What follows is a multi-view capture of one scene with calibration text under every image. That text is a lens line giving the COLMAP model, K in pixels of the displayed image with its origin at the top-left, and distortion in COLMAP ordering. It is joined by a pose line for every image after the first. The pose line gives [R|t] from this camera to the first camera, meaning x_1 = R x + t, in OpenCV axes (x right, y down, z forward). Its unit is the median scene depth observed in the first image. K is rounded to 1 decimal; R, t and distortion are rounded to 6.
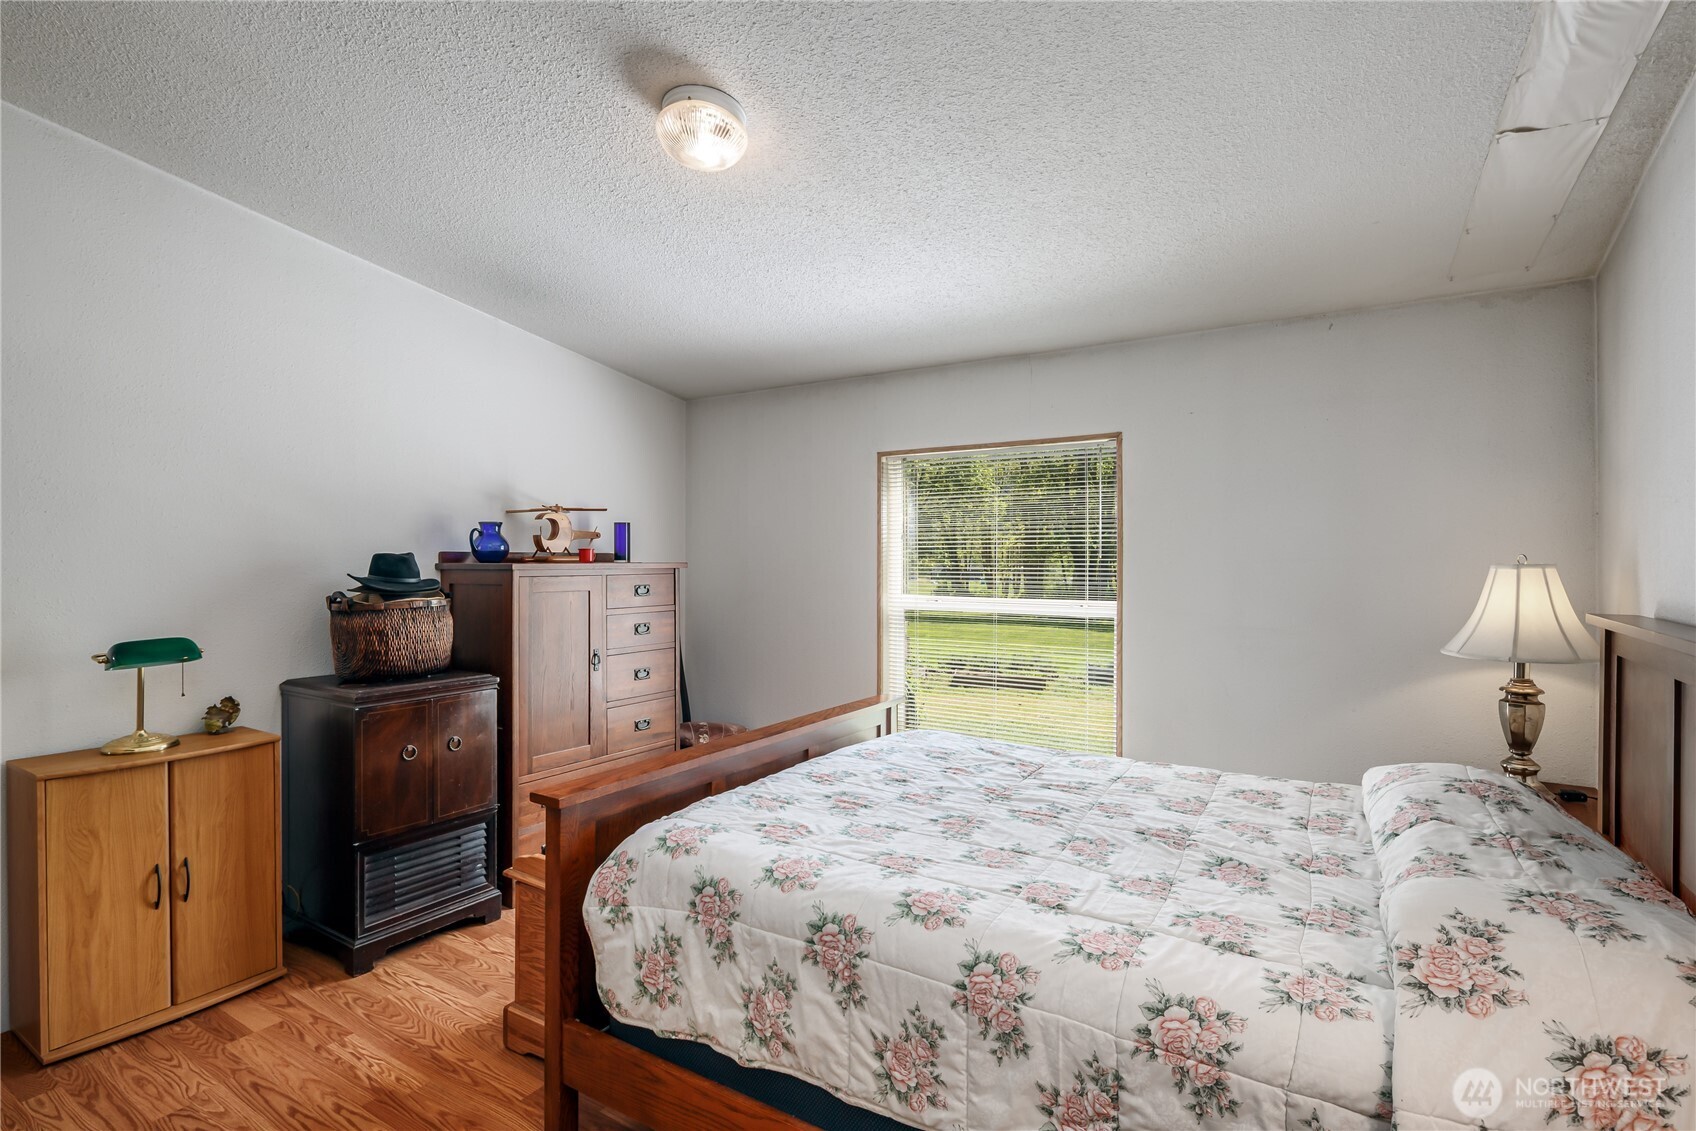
lens RADIAL K [[848.0, 0, 845.8], [0, 848.0, 542.7], [0, 0, 1]] dist [0.000118, -0.000503]
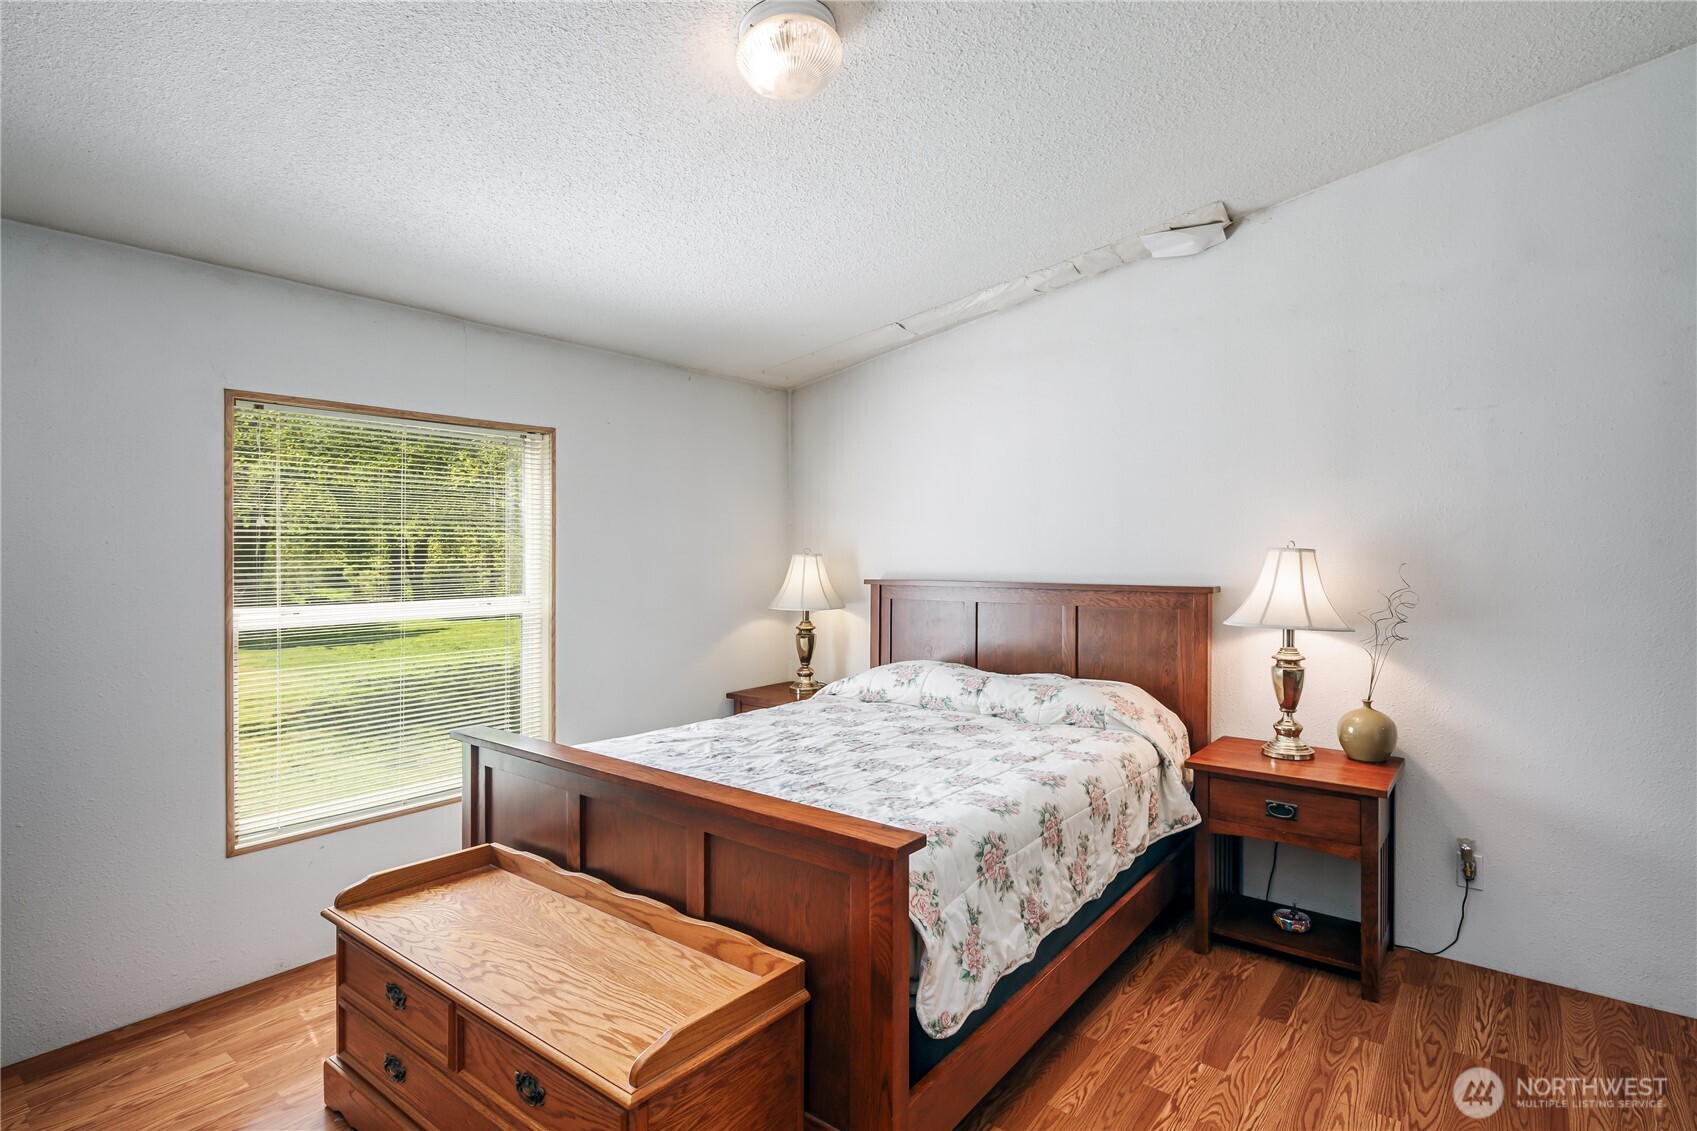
lens RADIAL K [[848.5, 0, 846.3], [0, 848.5, 542.7], [0, 0, 1]] dist [0.000118, -0.000503]
pose [[0.095455, 0.004170, 0.995425, -1.273689], [-0.009744, 0.999947, -0.003255, 0.011565], [-0.995386, -0.009389, 0.095490, 1.062640]]
